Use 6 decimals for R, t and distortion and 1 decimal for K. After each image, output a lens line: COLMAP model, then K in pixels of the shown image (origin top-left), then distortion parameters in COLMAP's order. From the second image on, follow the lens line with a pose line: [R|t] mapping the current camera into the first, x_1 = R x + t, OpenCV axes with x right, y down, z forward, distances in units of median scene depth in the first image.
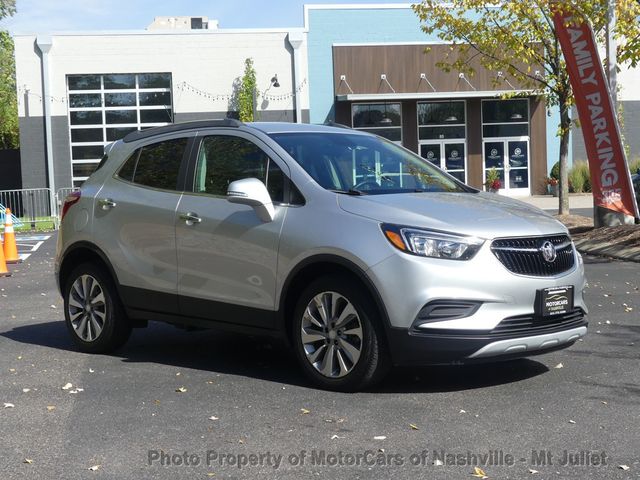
lens RADIAL K [[1117.9, 0, 319.1], [0, 1117.9, 240.4], [0, 0, 1]] dist [0.057775, 0.000000]
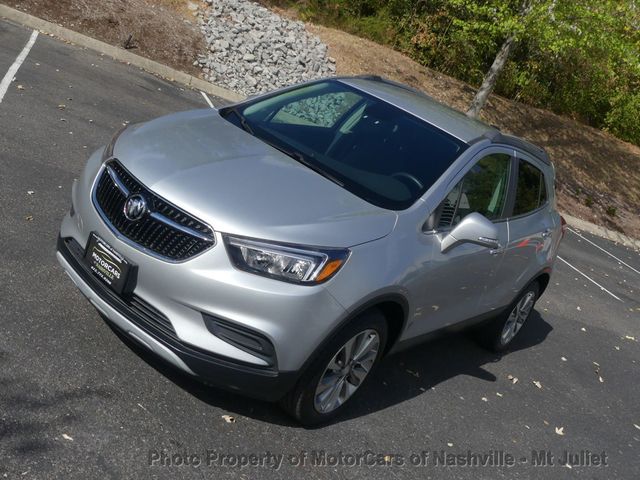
lens RADIAL K [[702.1, 0, 325.2], [0, 702.1, 237.8], [0, 0, 1]] dist [-0.024433, 0.000000]
pose [[0.128710, 0.356665, -0.925324, 0.644181], [-0.429035, 0.861268, 0.272298, -0.152673], [0.894071, 0.361949, 0.263876, 0.943492]]
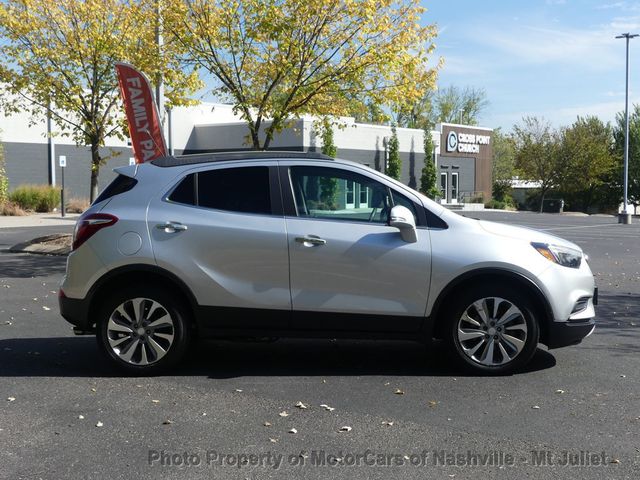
lens RADIAL K [[857.2, 0, 319.7], [0, 857.2, 236.7], [0, 0, 1]] dist [-0.036694, 0.000000]
pose [[0.720062, -0.006726, 0.693877, -0.757995], [0.020266, 0.999730, -0.011340, -0.014591], [-0.693614, 0.022228, 0.720004, 0.420328]]
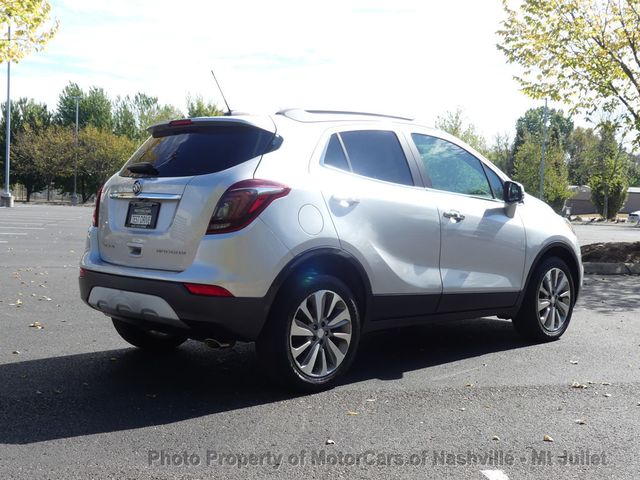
lens RADIAL K [[857.2, 0, 334.0], [0, 857.2, 226.0], [0, 0, 1]] dist [-0.036694, 0.000000]
pose [[-0.024607, -0.014312, 0.999595, -0.973485], [0.026534, 0.999536, 0.014965, -0.027014], [-0.999345, 0.026892, -0.024216, 1.231055]]
